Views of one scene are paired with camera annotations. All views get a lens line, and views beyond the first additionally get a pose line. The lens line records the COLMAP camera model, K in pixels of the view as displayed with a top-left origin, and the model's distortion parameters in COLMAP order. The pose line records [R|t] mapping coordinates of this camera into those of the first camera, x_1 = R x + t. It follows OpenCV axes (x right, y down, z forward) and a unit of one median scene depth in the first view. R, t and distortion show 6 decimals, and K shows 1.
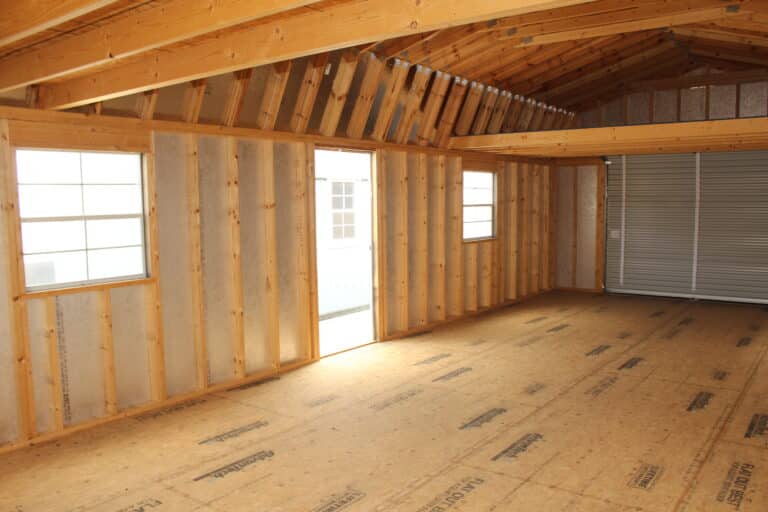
lens RADIAL K [[625.9, 0, 385.5], [0, 625.9, 256.5], [0, 0, 1]] dist [-0.018266, 0.008061]
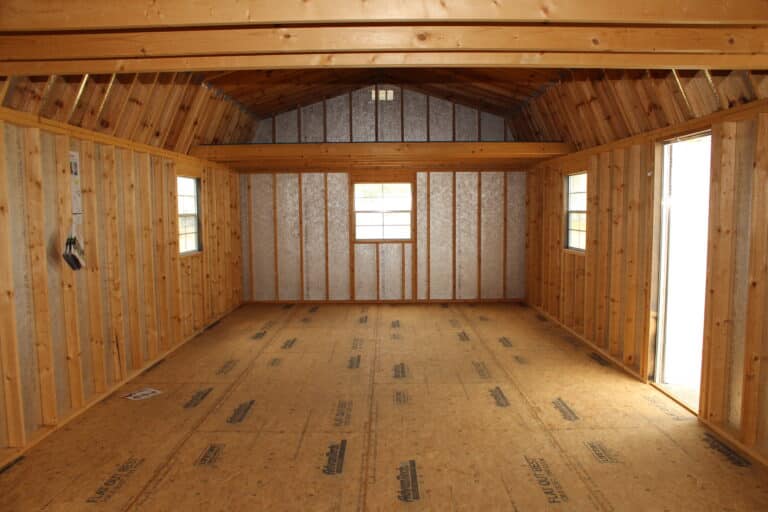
lens RADIAL K [[625.9, 0, 385.0], [0, 625.9, 257.8], [0, 0, 1]] dist [-0.018266, 0.008061]
pose [[-0.793625, 0.059655, -0.605476, 0.848515], [-0.041439, 0.987570, 0.151618, -0.148602], [0.606994, 0.145419, -0.781288, 1.747264]]
